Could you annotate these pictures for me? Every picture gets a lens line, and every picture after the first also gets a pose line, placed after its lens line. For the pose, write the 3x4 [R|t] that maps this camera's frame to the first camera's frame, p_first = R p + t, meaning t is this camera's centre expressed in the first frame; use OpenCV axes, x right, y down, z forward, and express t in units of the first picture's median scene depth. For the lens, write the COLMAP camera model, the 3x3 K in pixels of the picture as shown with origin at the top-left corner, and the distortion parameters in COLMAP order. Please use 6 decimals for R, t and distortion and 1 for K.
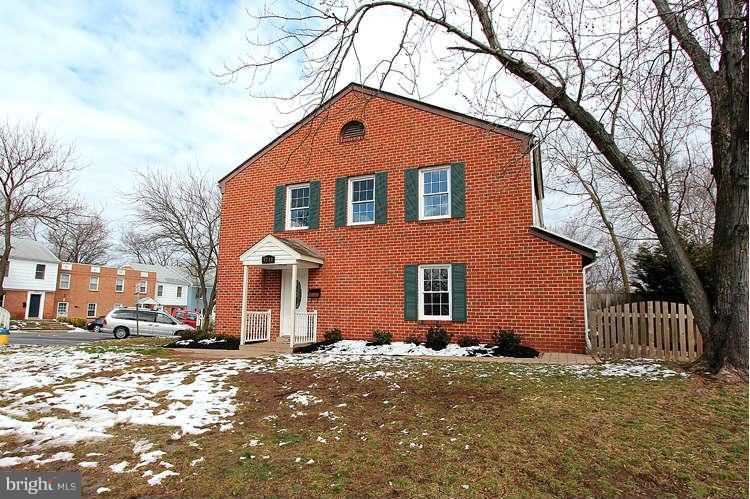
lens RADIAL K [[374.3, 0, 408.8], [0, 374.3, 249.7], [0, 0, 1]] dist [-0.004692, -0.000838]
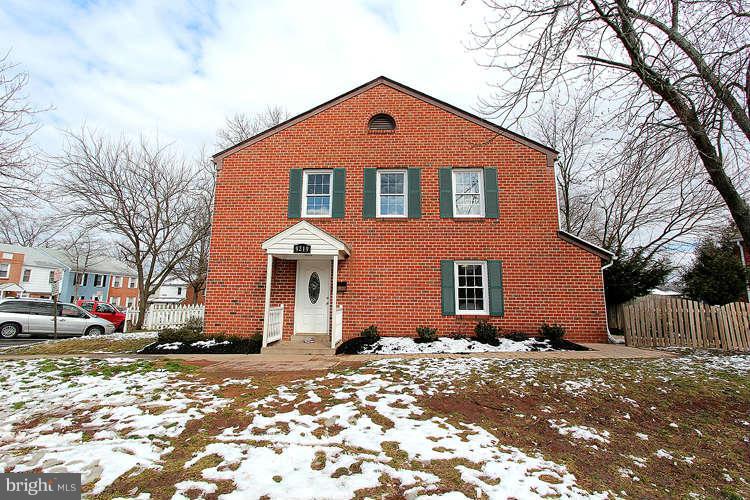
lens RADIAL K [[323.3, 0, 374.9], [0, 323.3, 228.9], [0, 0, 1]] dist [-0.009499, -0.000341]
pose [[0.950633, 0.064577, 0.303524, -0.431623], [-0.049599, 0.997152, -0.056810, 0.014010], [-0.306328, 0.038951, 0.951129, 0.205574]]
